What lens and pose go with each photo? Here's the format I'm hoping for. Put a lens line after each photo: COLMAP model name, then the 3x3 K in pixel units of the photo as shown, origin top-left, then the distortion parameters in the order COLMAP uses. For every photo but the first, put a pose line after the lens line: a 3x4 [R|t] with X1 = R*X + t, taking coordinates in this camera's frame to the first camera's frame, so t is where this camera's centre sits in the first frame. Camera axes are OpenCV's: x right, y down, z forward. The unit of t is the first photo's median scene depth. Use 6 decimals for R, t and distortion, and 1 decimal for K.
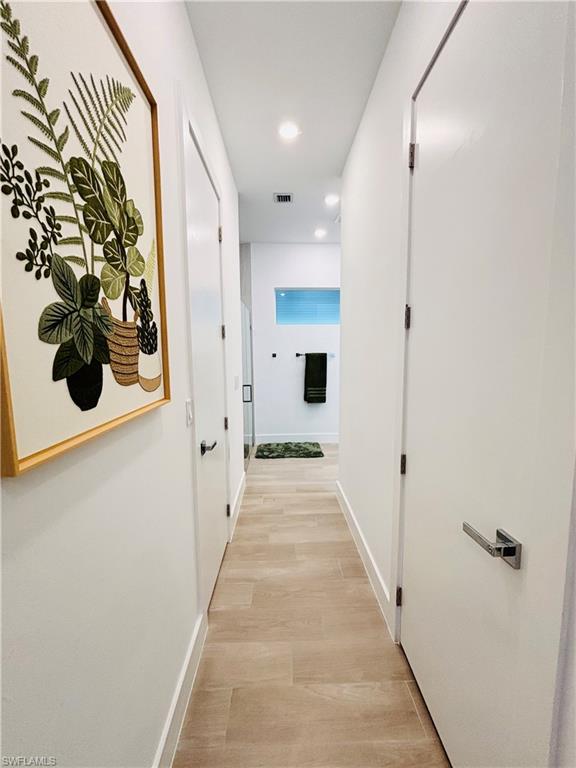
lens RADIAL K [[311.8, 0, 290.9], [0, 311.8, 385.1], [0, 0, 1]] dist [0.001407, 0.000320]
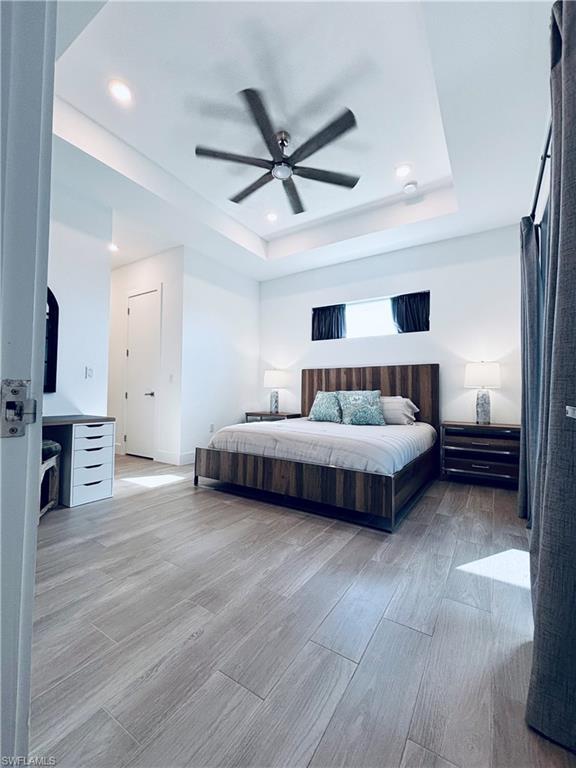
lens RADIAL K [[326.9, 0, 288.0], [0, 326.9, 384.0], [0, 0, 1]] dist [0.000685, 0.000148]
pose [[0.560090, 0.058394, 0.826371, -0.697073], [0.055364, 0.992644, -0.107668, 0.267996], [-0.826580, 0.106055, 0.552737, -1.065529]]
